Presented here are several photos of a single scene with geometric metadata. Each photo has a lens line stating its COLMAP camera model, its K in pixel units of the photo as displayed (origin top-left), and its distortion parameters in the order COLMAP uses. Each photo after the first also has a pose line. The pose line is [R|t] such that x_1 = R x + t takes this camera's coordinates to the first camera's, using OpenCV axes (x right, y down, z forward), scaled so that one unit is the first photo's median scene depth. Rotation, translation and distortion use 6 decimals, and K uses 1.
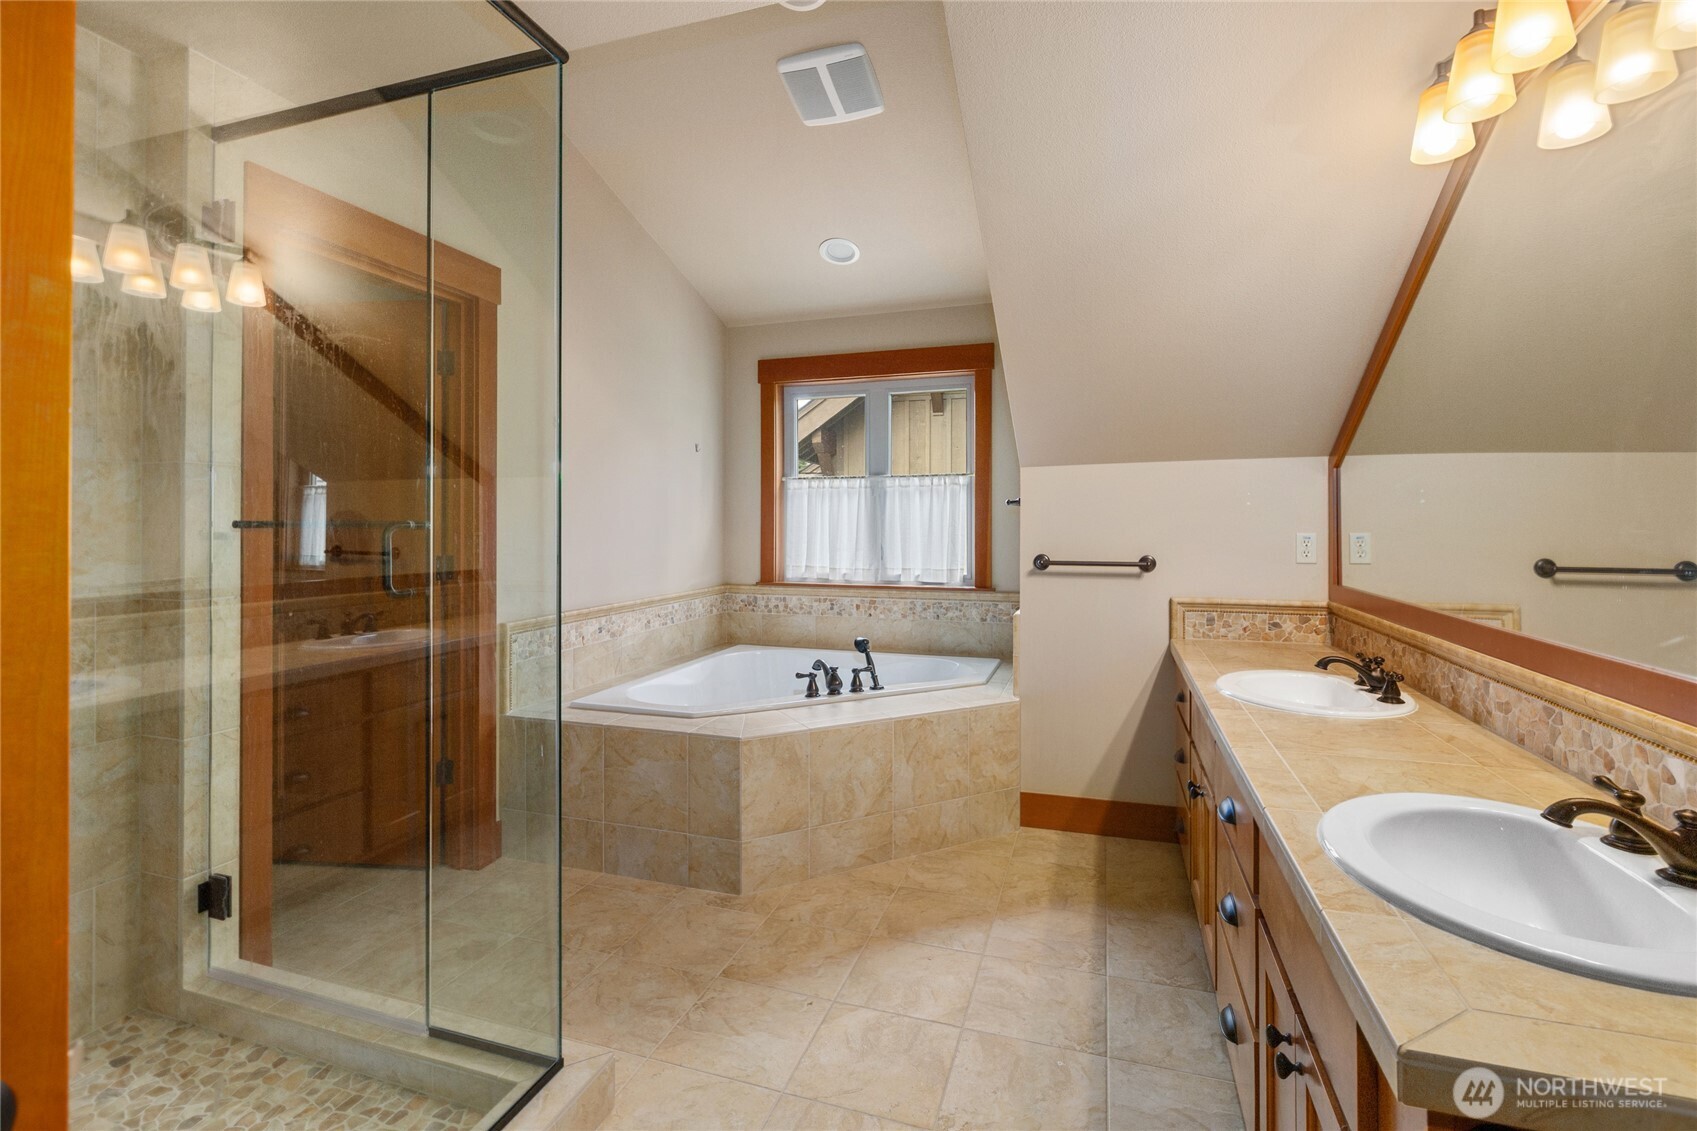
lens RADIAL K [[770.7, 0, 861.9], [0, 770.7, 519.9], [0, 0, 1]] dist [-0.002768, 0.000437]
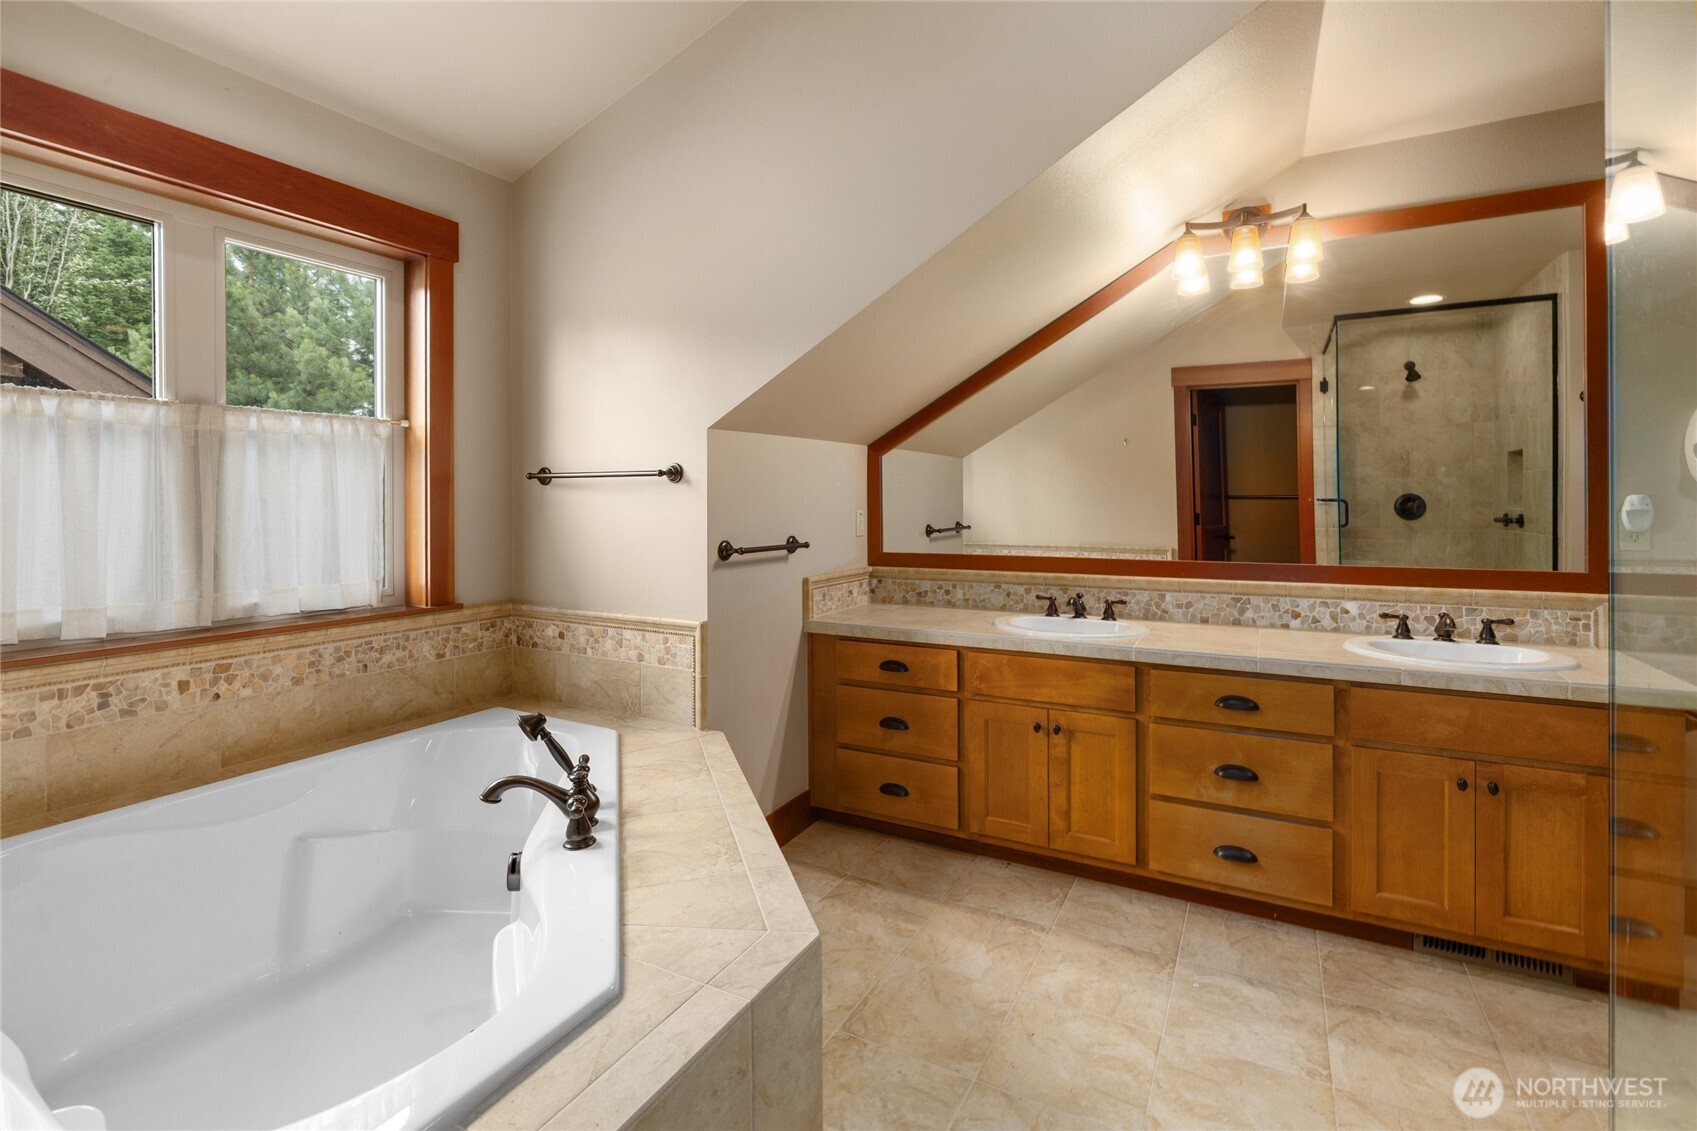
lens RADIAL K [[770.7, 0, 853.5], [0, 770.7, 500.9], [0, 0, 1]] dist [-0.002768, 0.000437]
pose [[0.183330, 0.001345, 0.983050, -0.549933], [-0.001882, 0.999998, -0.001017, 0.004227], [-0.983050, -0.001664, 0.183332, 0.760936]]
